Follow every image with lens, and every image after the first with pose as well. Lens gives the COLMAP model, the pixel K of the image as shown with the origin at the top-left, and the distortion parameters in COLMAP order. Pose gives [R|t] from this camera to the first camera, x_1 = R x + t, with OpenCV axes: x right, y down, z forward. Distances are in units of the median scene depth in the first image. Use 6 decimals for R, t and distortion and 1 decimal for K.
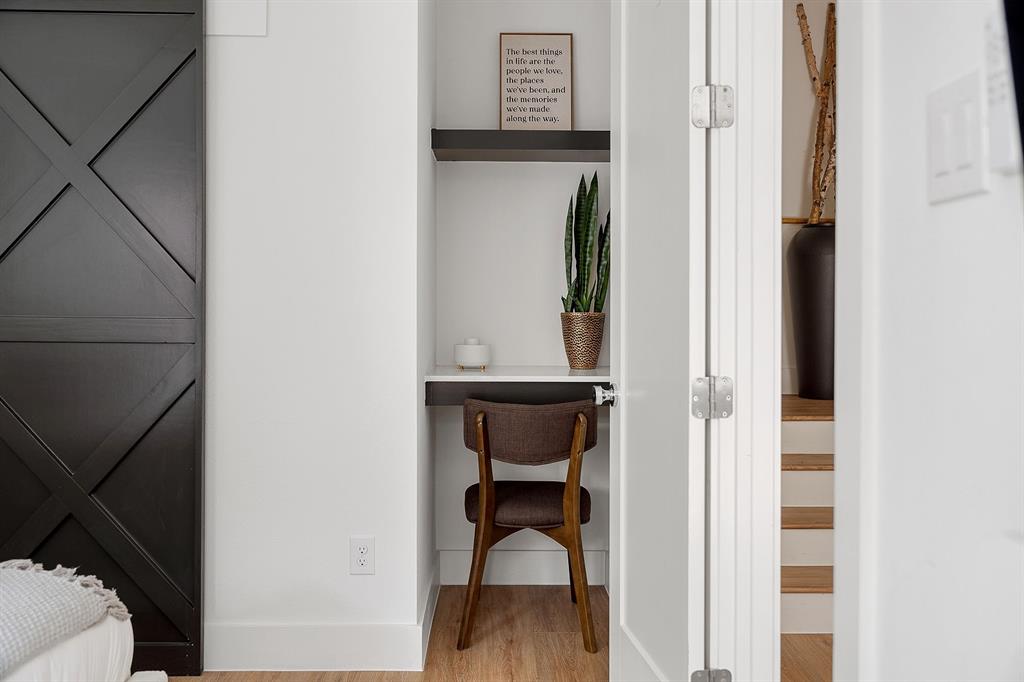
lens RADIAL K [[950.1, 0, 511.9], [0, 950.1, 311.7], [0, 0, 1]] dist [0.007628, 0.002316]
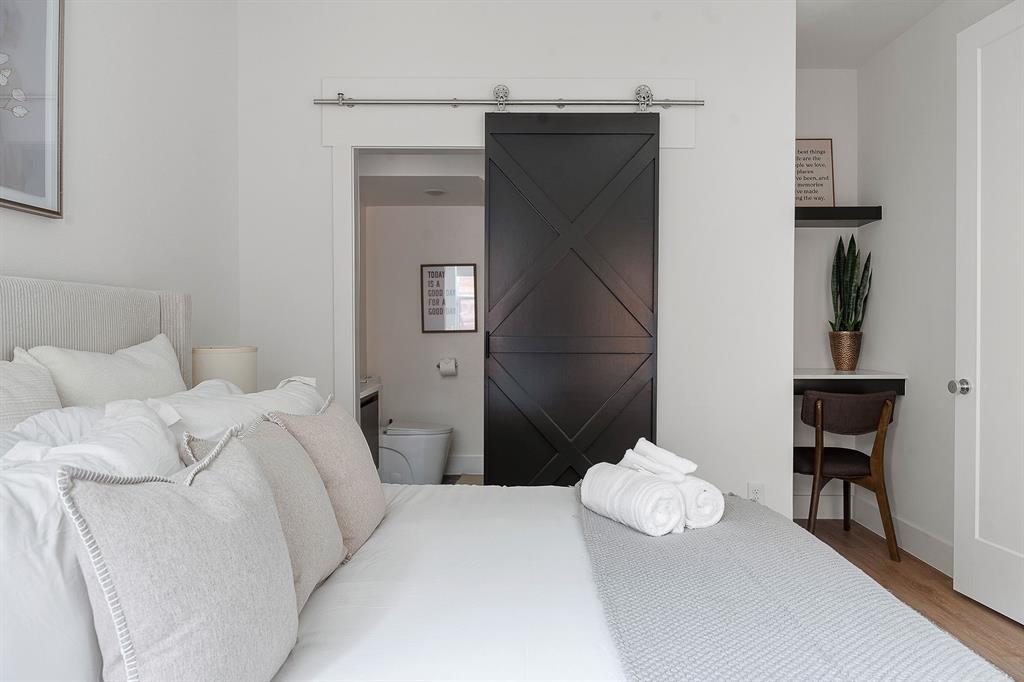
lens RADIAL K [[699.9, 0, 512.0], [0, 699.9, 341.0], [0, 0, 1]] dist [-0.001127, -0.001866]
pose [[0.999947, -0.007091, -0.007495, -0.466049], [0.007153, 0.999940, 0.008312, 0.003032], [0.007436, -0.008365, 0.999937, -0.079246]]
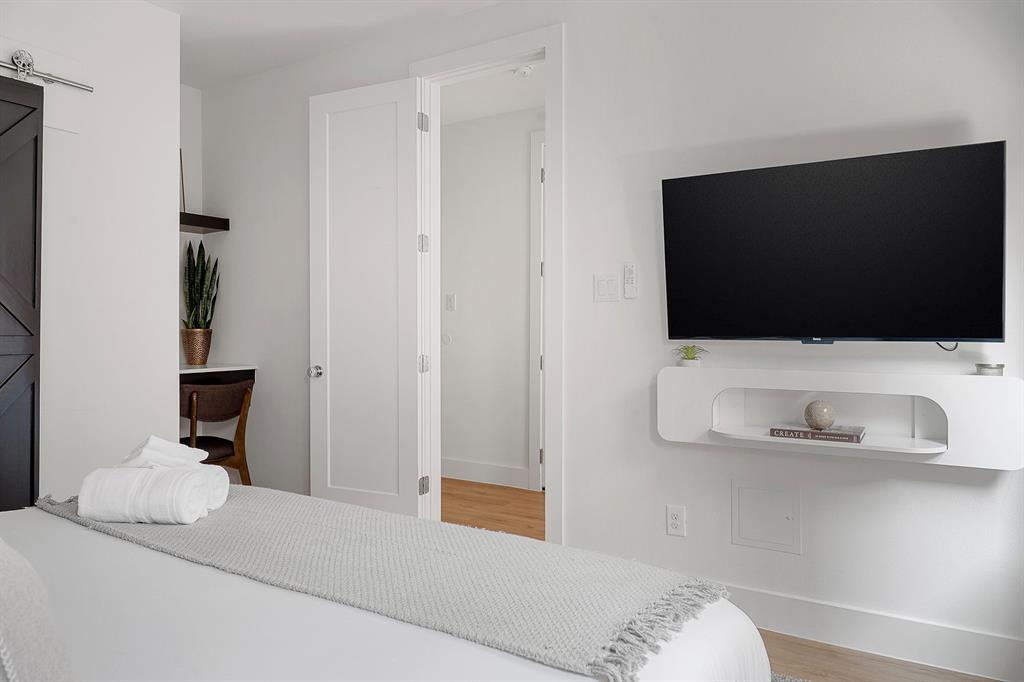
lens RADIAL K [[697.6, 0, 512.8], [0, 697.6, 328.5], [0, 0, 1]] dist [0.001826, -0.000009]
pose [[0.526300, -0.009472, 0.850246, -0.693153], [0.011669, 0.999924, 0.003916, 0.001563], [-0.850219, 0.007861, 0.526371, -0.061483]]
